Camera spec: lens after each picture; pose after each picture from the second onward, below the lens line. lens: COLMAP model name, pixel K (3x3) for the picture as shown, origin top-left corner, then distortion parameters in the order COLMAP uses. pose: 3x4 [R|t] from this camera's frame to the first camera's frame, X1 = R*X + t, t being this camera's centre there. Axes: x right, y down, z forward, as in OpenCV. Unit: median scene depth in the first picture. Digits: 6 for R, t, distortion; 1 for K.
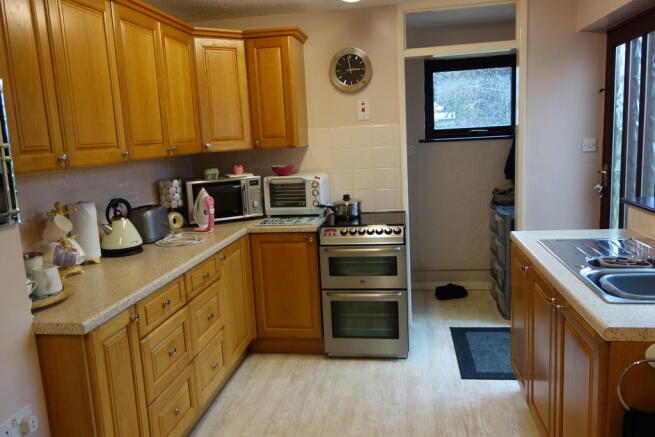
lens RADIAL K [[515.9, 0, 327.5], [0, 515.9, 218.5], [0, 0, 1]] dist [0.005840, 0.000388]
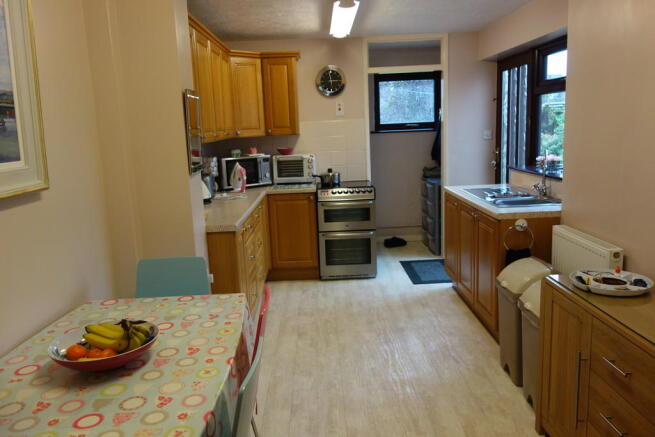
lens RADIAL K [[515.9, 0, 327.5], [0, 515.9, 218.5], [0, 0, 1]] dist [0.005840, 0.000388]
pose [[0.984996, -0.019973, 0.171418, -0.230835], [0.018749, 0.999786, 0.008756, 0.084589], [-0.171556, -0.005410, 0.985160, -0.432160]]
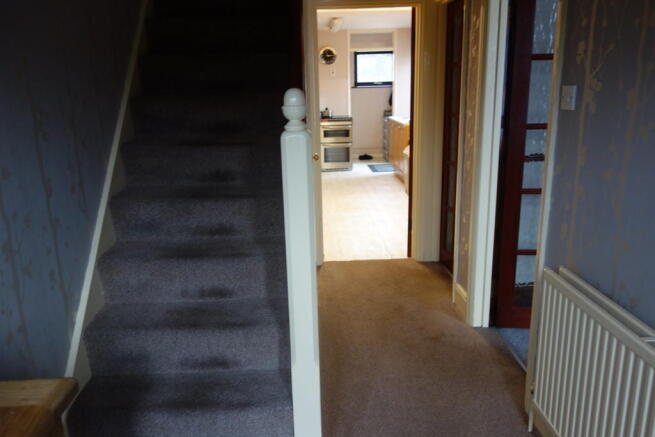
lens RADIAL K [[515.9, 0, 327.5], [0, 515.9, 218.5], [0, 0, 1]] dist [0.005840, 0.000388]
pose [[0.979521, -0.022270, 0.200107, -0.491773], [0.005394, 0.996410, 0.084485, 0.288145], [-0.201271, -0.081675, 0.976125, -1.528879]]
